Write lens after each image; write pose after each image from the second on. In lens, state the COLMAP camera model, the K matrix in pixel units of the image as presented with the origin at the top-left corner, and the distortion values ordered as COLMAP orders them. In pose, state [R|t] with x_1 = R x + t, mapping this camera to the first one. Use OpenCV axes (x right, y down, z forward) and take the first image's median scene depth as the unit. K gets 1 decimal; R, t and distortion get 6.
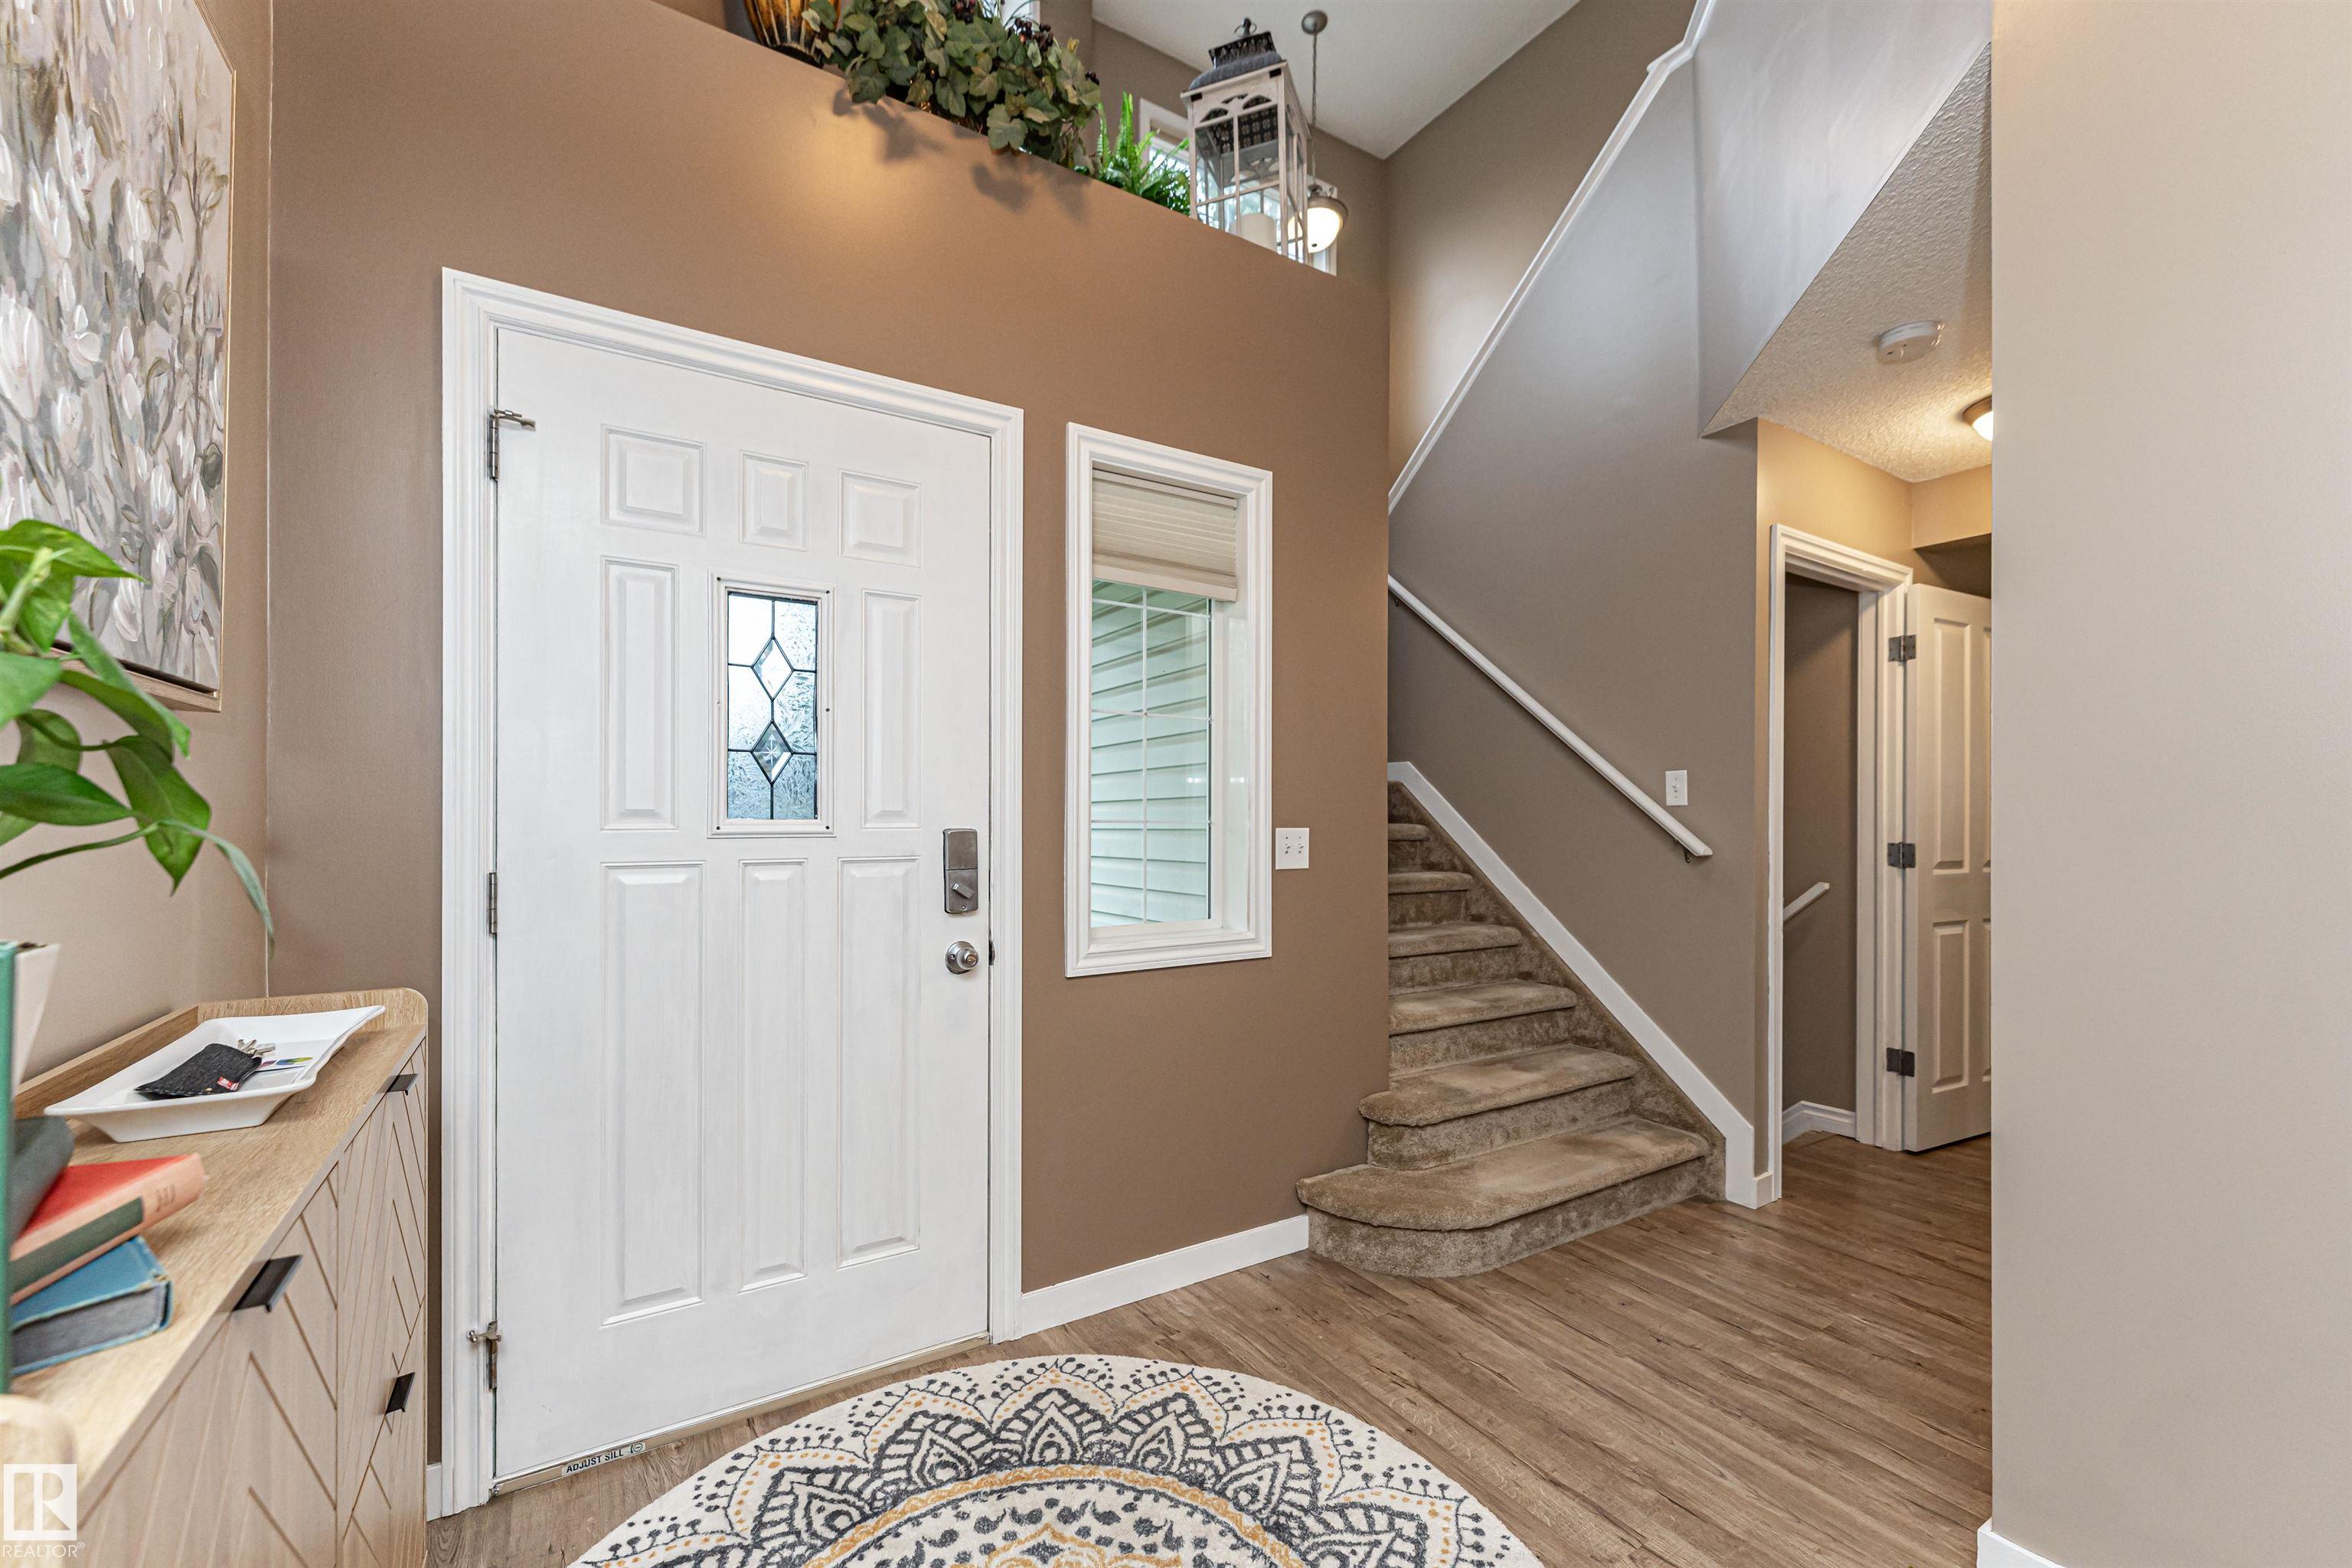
lens RADIAL K [[949.8, 0, 1201.6], [0, 949.8, 818.1], [0, 0, 1]] dist [-0.001236, -0.000199]
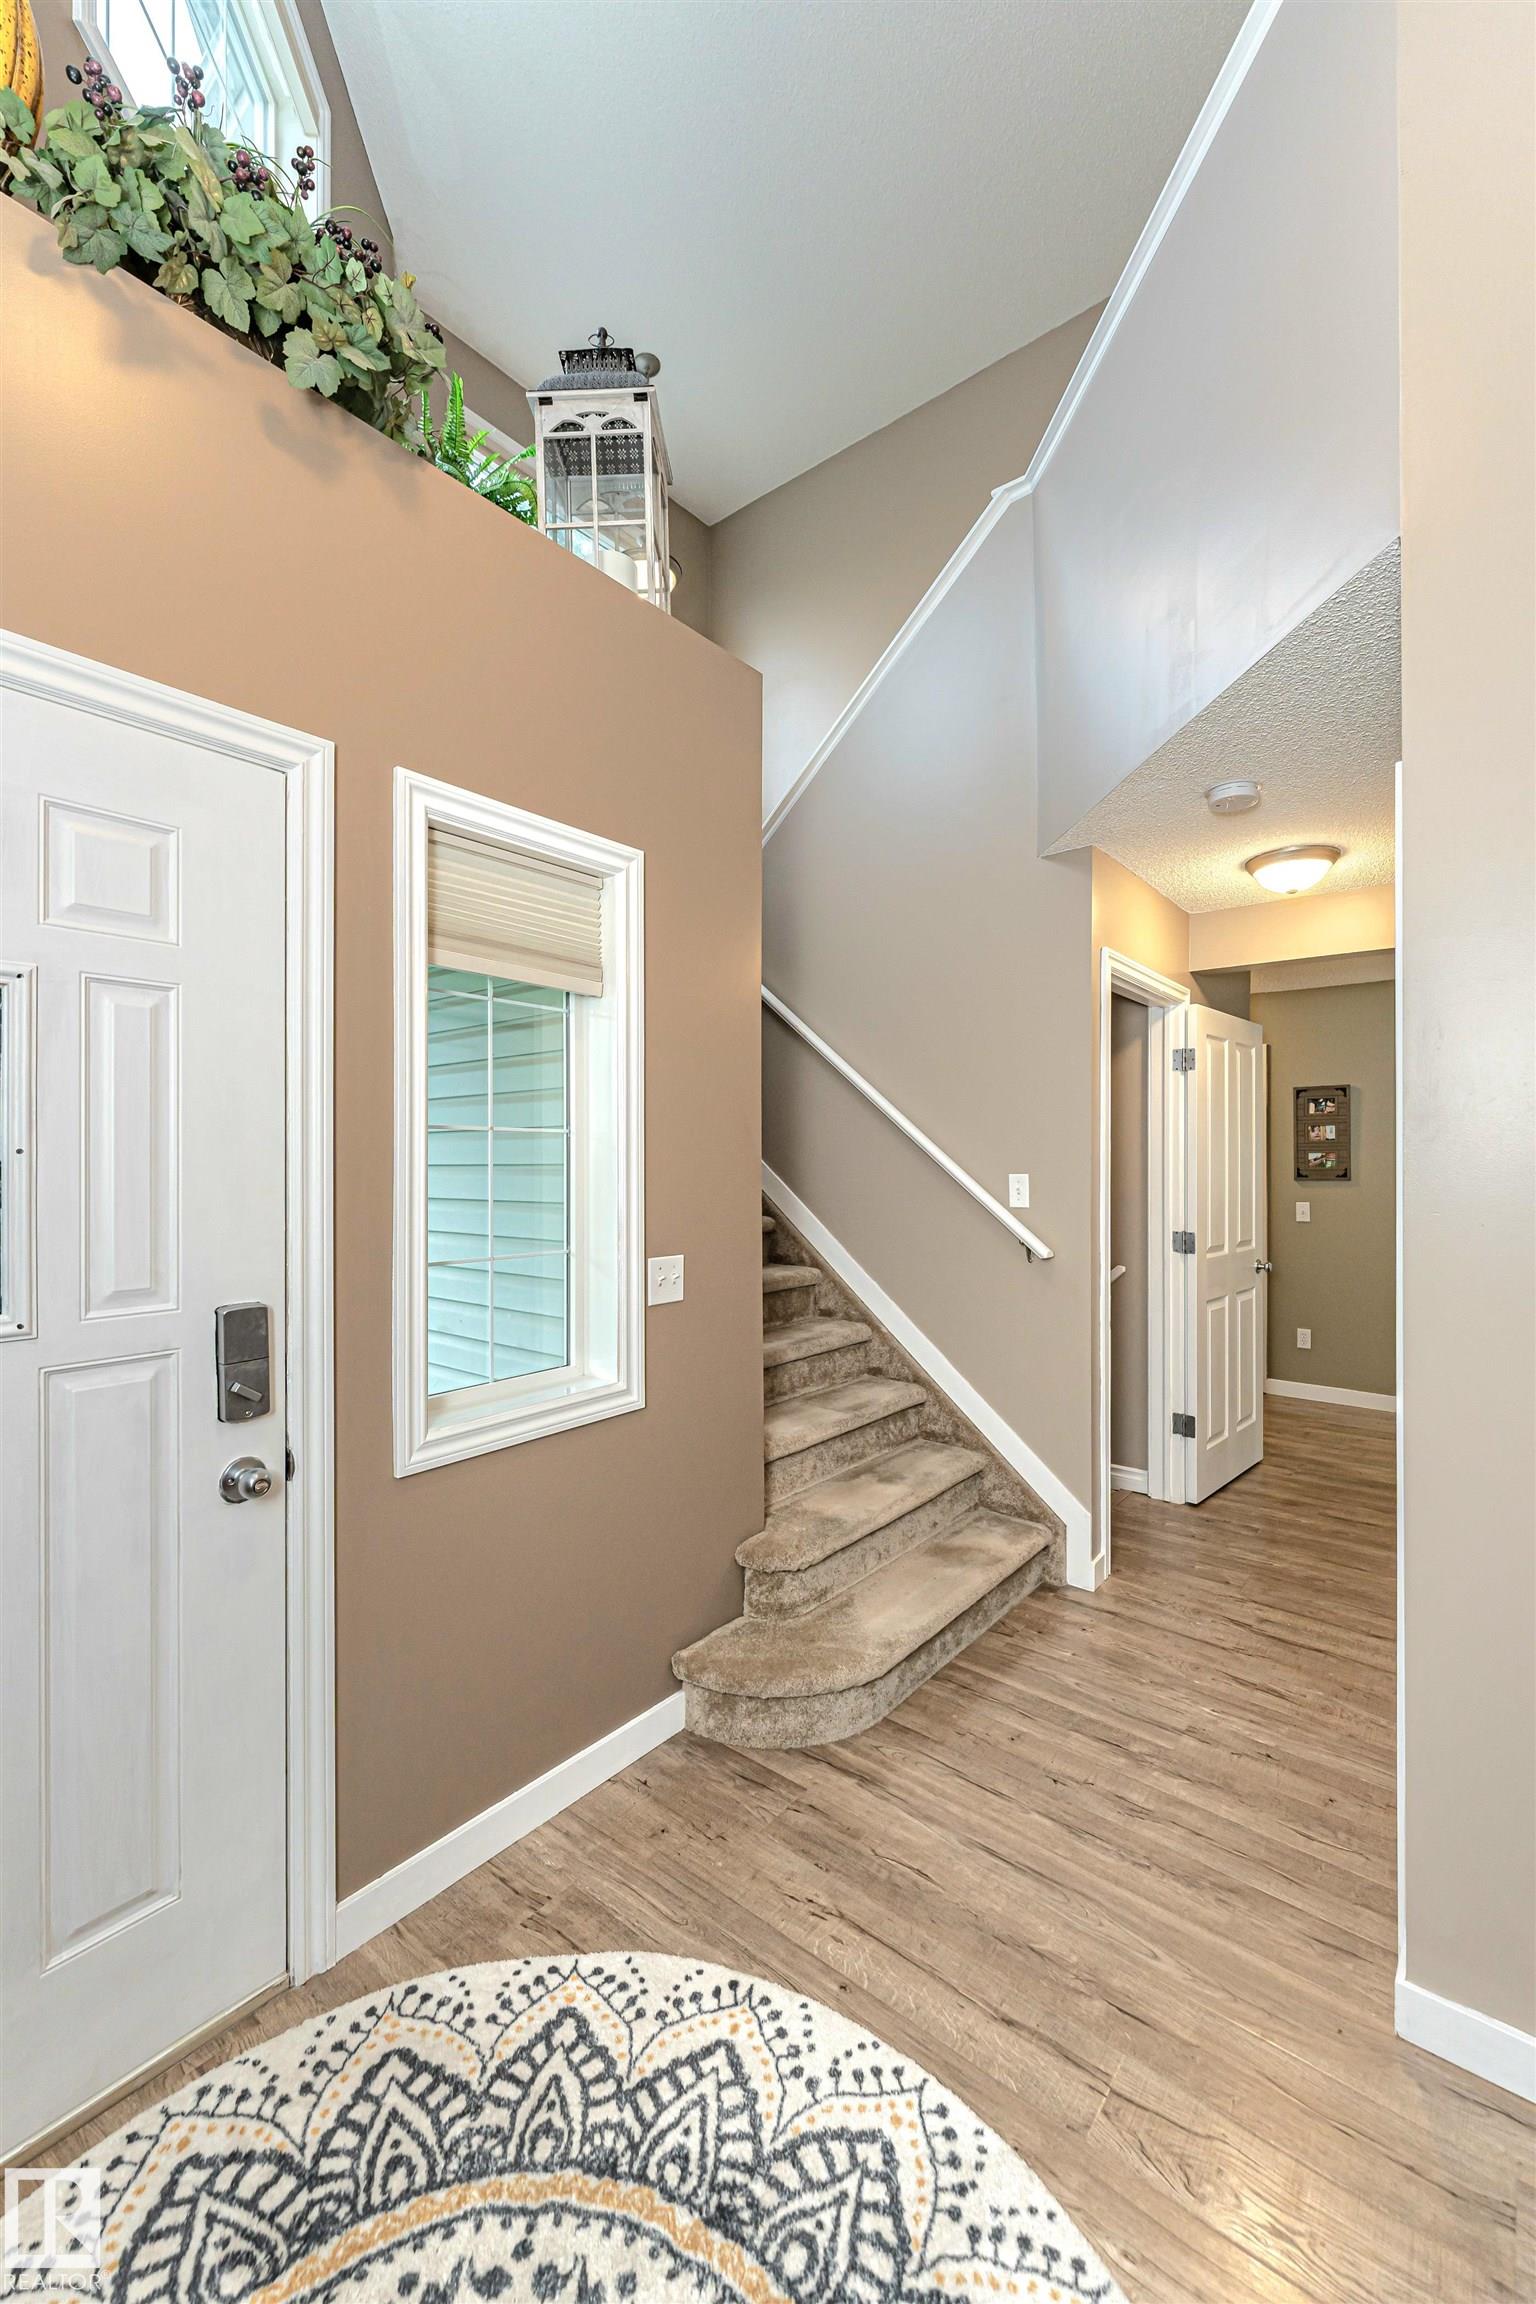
lens RADIAL K [[914.9, 0, 808.0], [0, 914.9, 1159.4], [0, 0, 1]] dist [-0.001724, -0.000492]
pose [[0.943769, -0.002454, 0.330596, -0.073013], [0.002081, 0.999997, 0.001482, -0.097682], [-0.330599, -0.000711, 0.943771, 0.184849]]
